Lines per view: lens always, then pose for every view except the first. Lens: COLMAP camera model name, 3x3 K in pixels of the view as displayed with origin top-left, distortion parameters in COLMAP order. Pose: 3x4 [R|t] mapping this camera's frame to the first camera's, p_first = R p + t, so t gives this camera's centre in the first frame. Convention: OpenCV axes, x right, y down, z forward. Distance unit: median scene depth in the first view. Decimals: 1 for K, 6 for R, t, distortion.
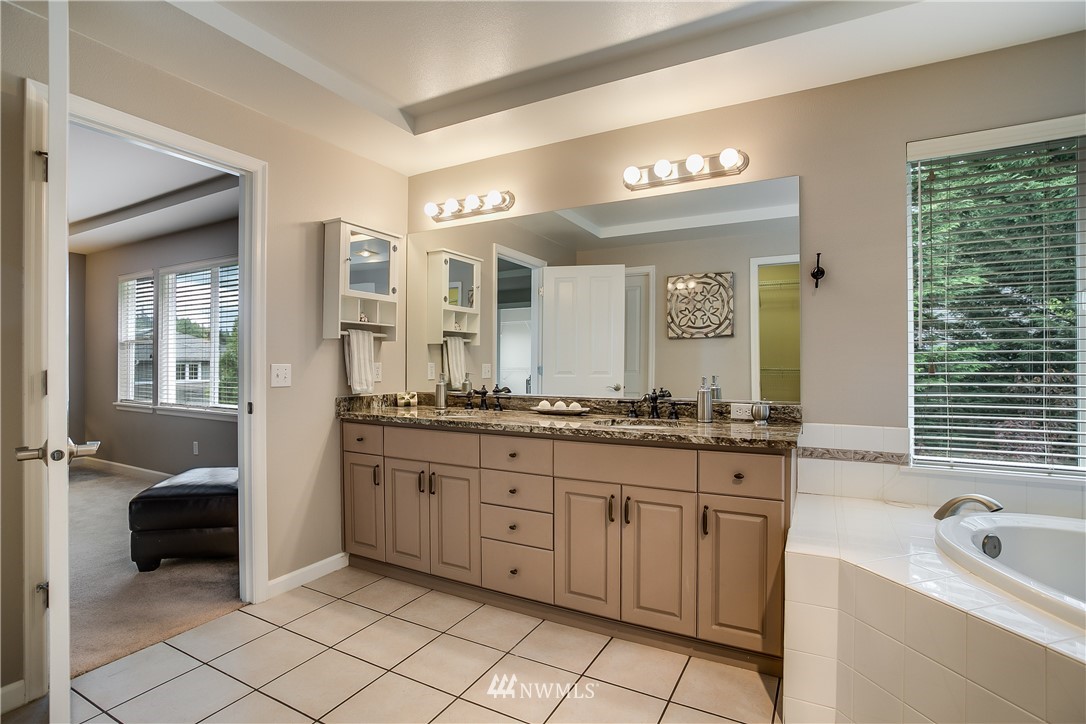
lens RADIAL K [[530.4, 0, 530.3], [0, 530.4, 367.5], [0, 0, 1]] dist [-0.001597, 0.000174]
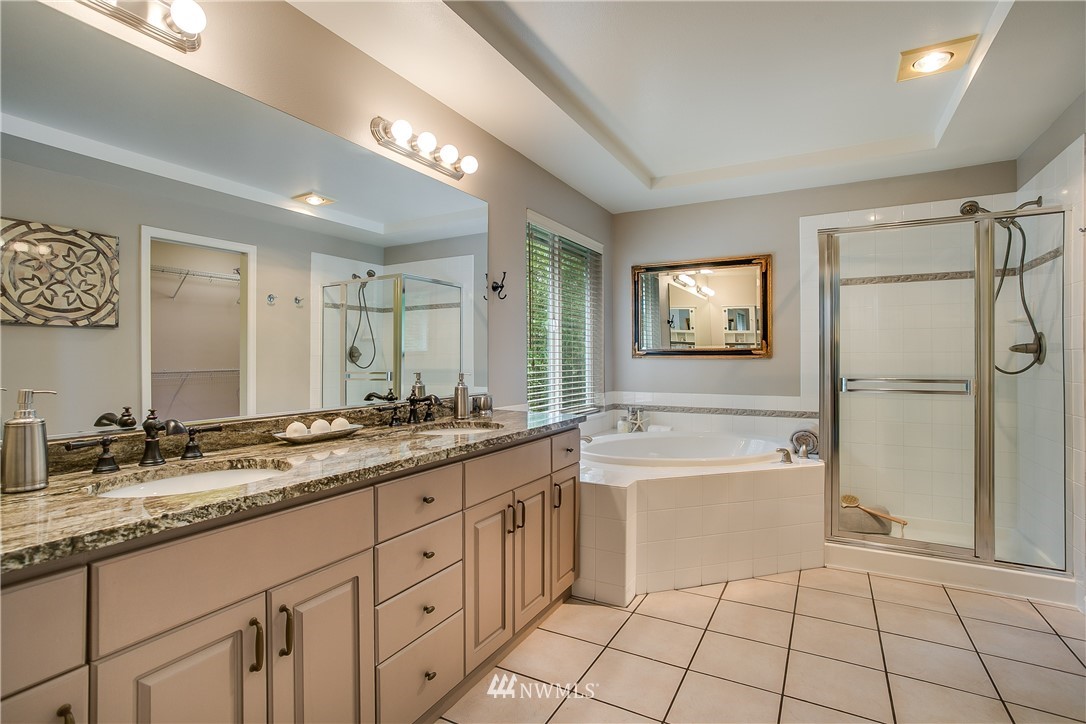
lens RADIAL K [[530.4, 0, 530.3], [0, 530.4, 367.5], [0, 0, 1]] dist [-0.001597, 0.000174]
pose [[-0.002743, -0.004227, 0.999987, -0.331843], [0.019397, 0.999803, 0.004280, 0.002953], [-0.999808, 0.019408, -0.002660, 0.440663]]
